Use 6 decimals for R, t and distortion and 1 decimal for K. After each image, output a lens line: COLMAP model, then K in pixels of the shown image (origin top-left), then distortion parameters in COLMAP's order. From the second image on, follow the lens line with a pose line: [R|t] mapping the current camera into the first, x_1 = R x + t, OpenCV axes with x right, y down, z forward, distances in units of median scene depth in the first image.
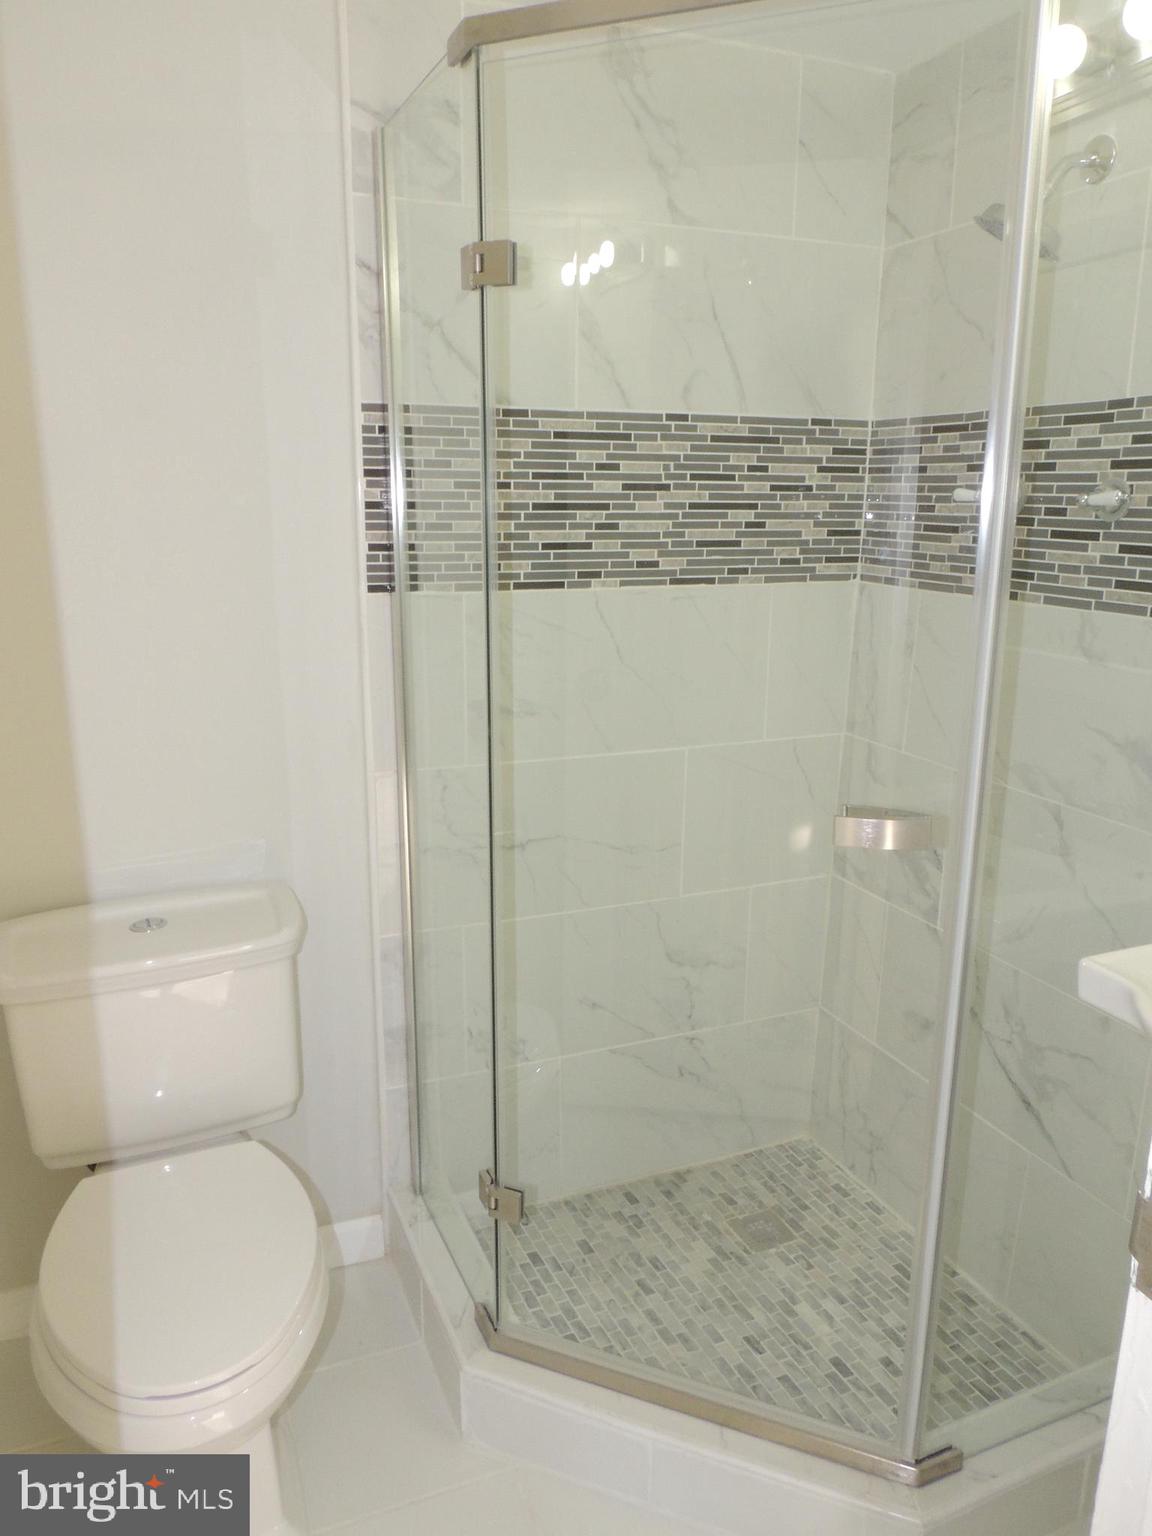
lens RADIAL K [[1107.2, 0, 576.0], [0, 1107.2, 768.0], [0, 0, 1]] dist [-0.009579, -0.000068]
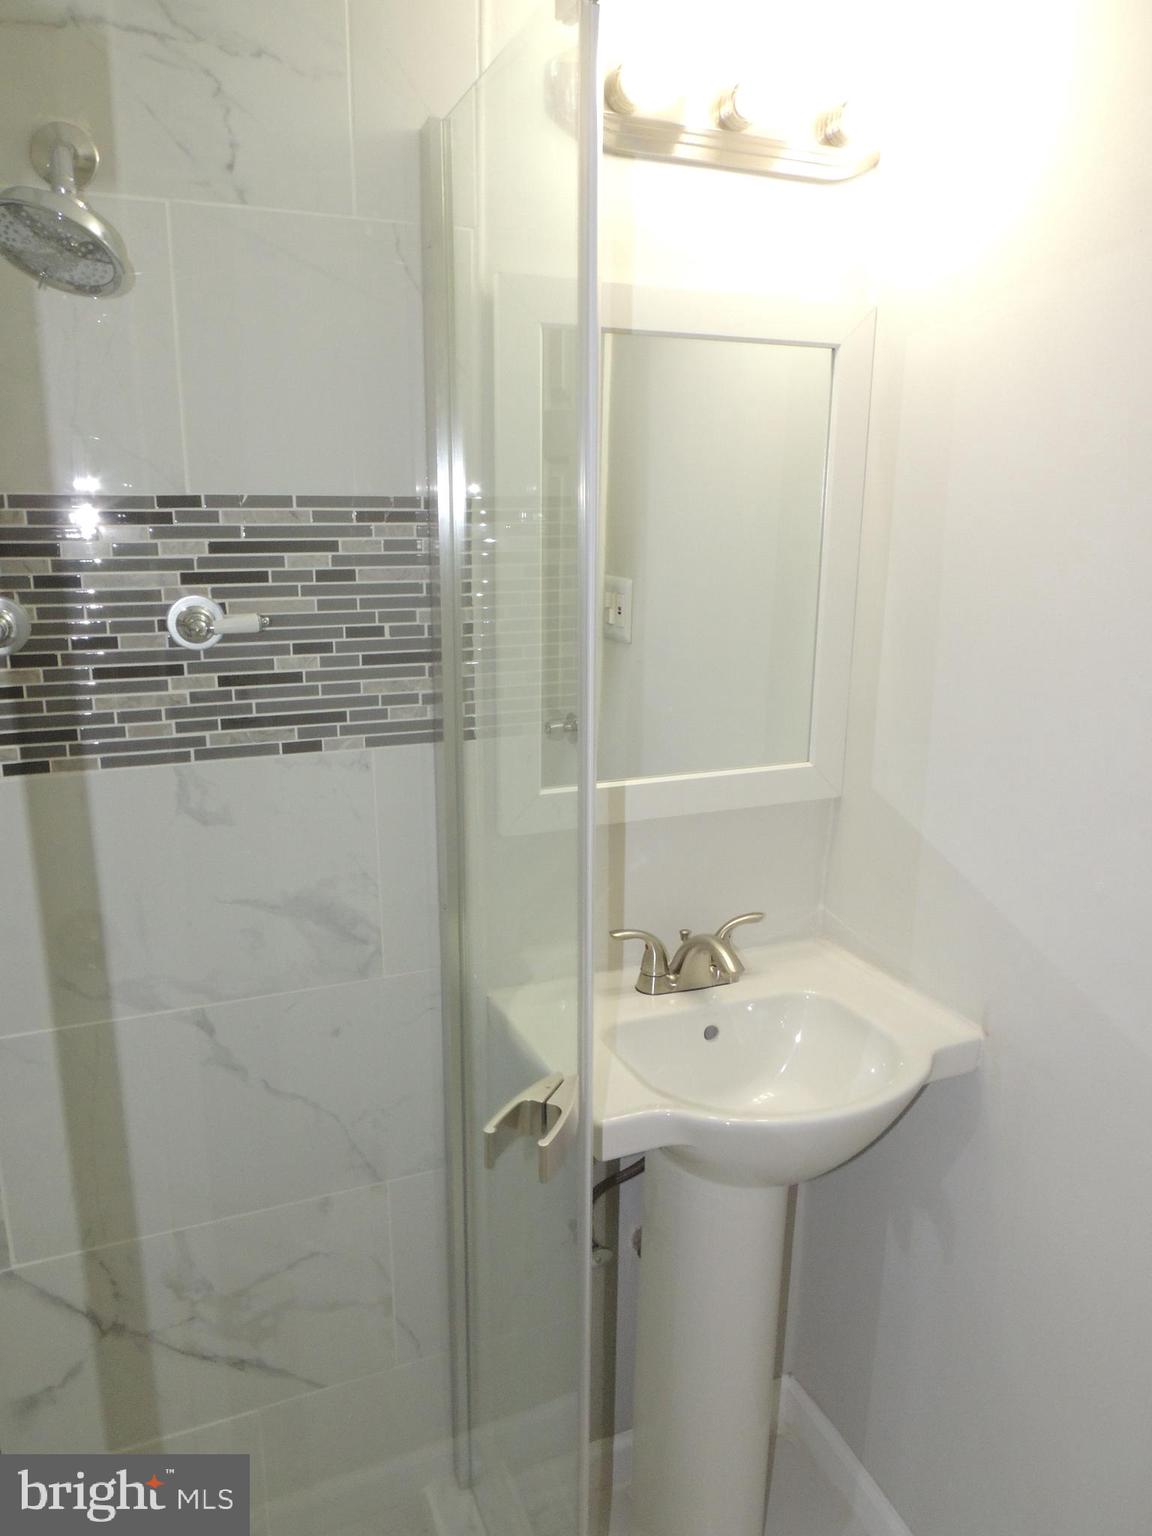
lens RADIAL K [[1083.6, 0, 448.4], [0, 1083.6, 887.8], [0, 0, 1]] dist [-0.008516, -0.001356]
pose [[0.007132, -0.251775, 0.967760, -0.267499], [0.271836, 0.931827, 0.240423, -0.168946], [-0.962317, 0.261357, 0.075087, 0.679876]]
